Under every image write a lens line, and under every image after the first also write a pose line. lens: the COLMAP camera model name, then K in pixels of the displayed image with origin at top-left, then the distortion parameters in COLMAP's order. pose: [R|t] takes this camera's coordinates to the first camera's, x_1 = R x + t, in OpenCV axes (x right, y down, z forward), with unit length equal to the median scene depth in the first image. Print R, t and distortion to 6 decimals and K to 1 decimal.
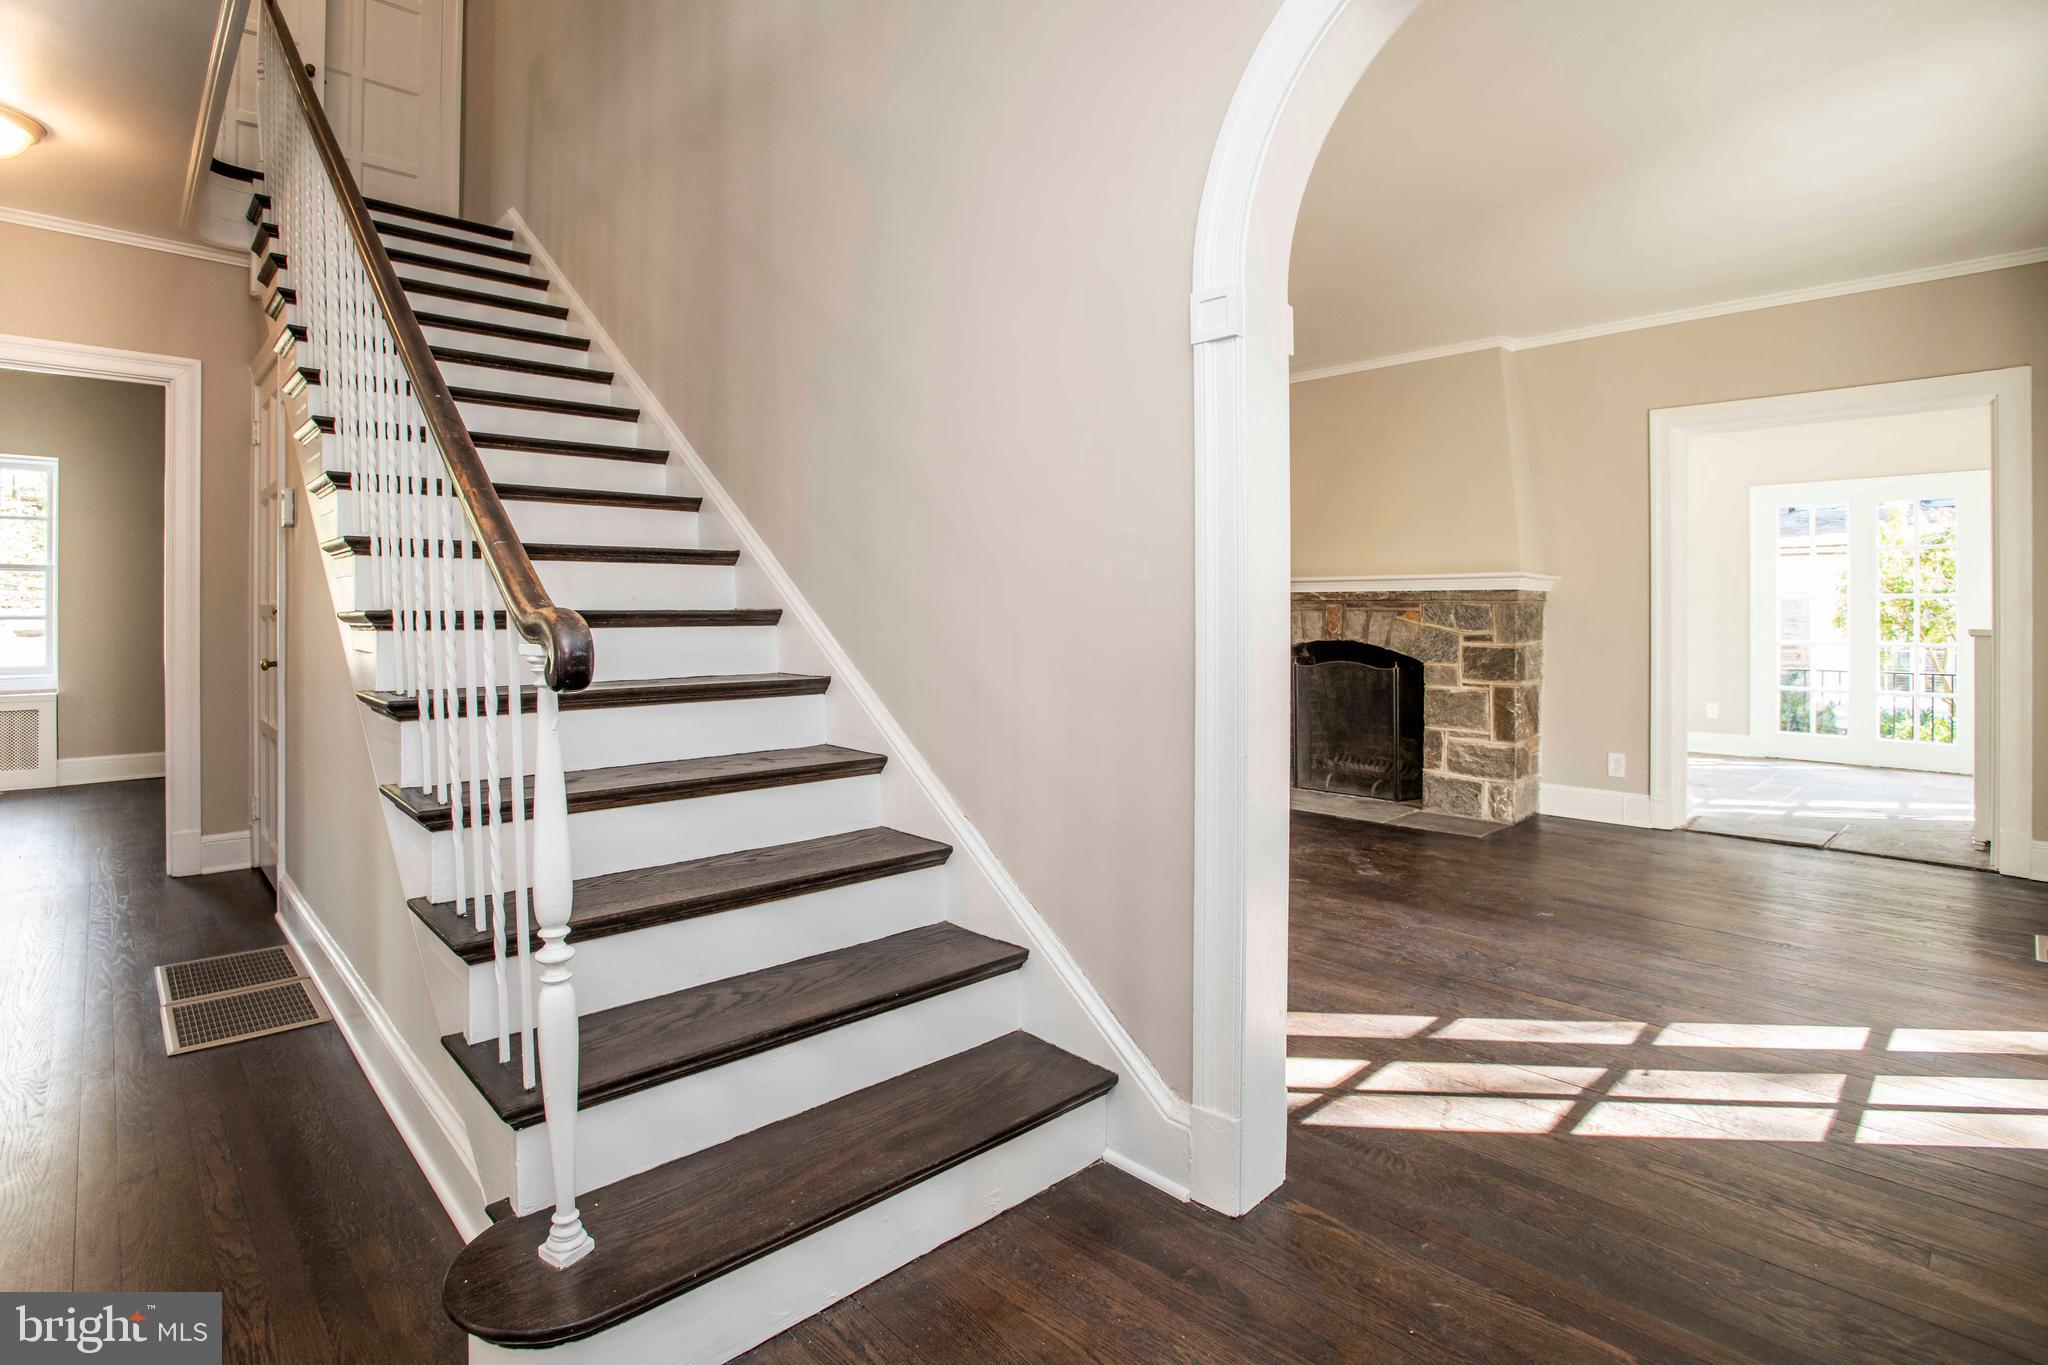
lens RADIAL K [[1005.0, 0, 1023.0], [0, 1005.0, 614.5], [0, 0, 1]] dist [-0.064178, 0.017566]
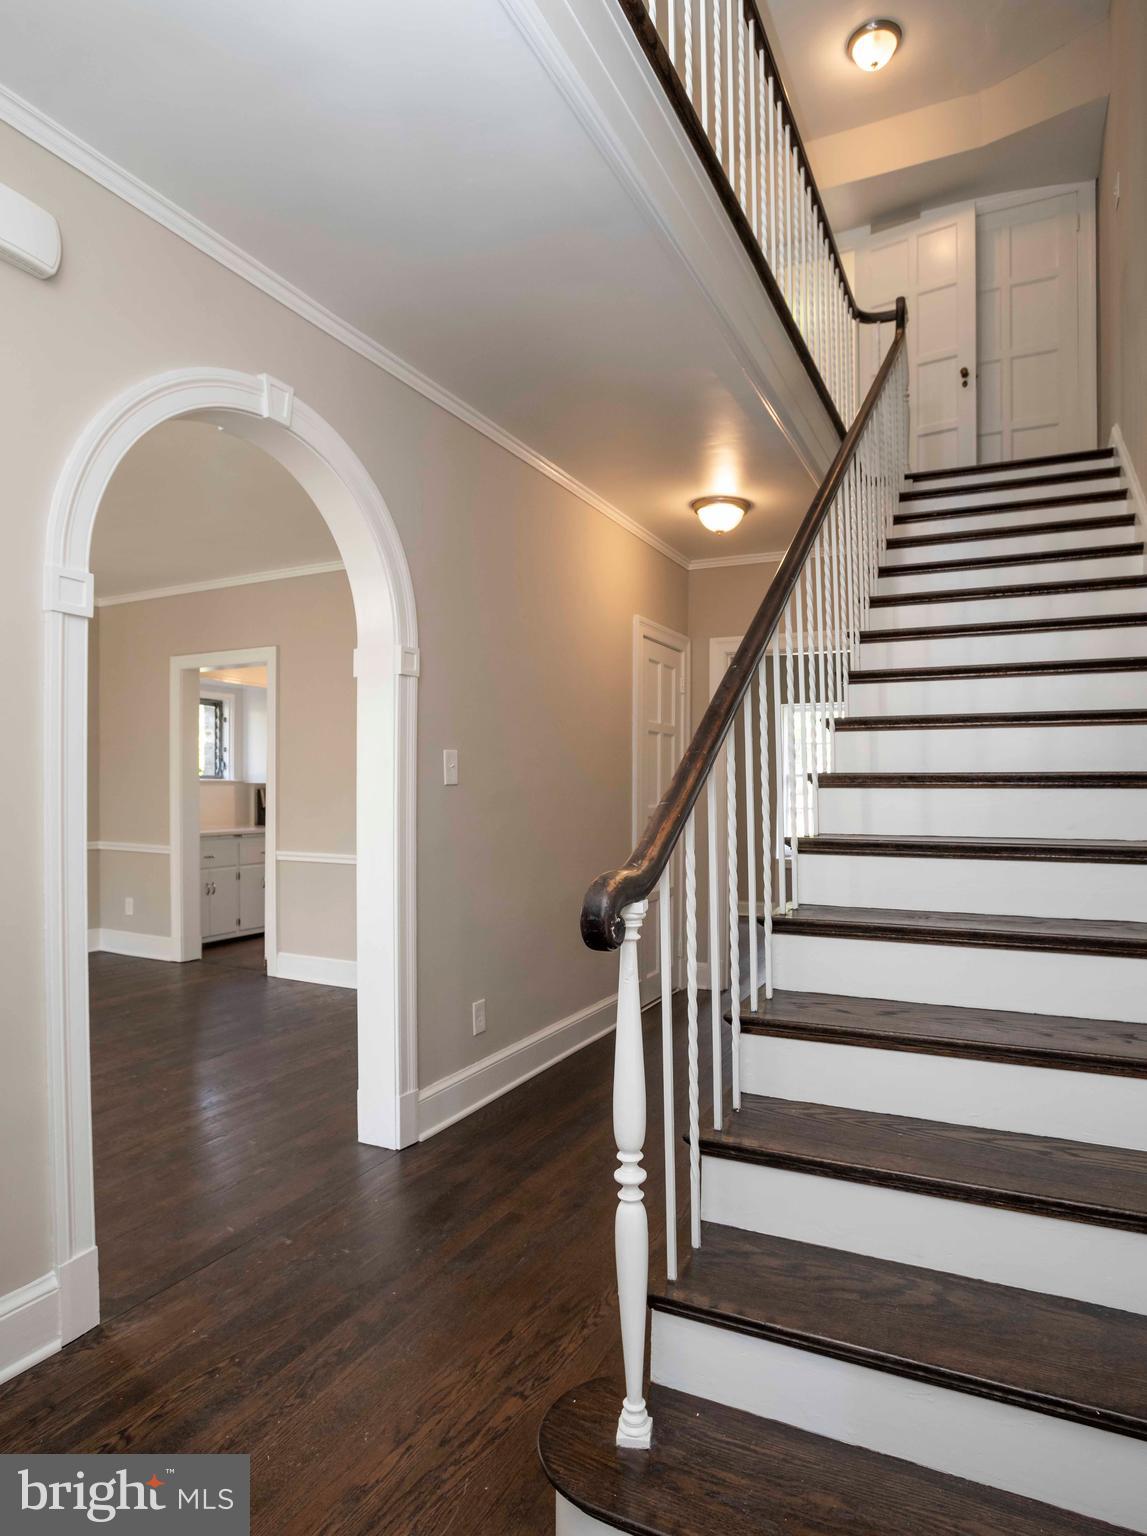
lens RADIAL K [[879.4, 0, 578.6], [0, 879.4, 807.3], [0, 0, 1]] dist [-0.071281, 0.027959]
pose [[0.363699, 0.020657, -0.931288, 0.273500], [-0.010042, 0.999783, 0.018255, -0.063940], [0.931463, 0.002712, 0.363827, 0.371824]]
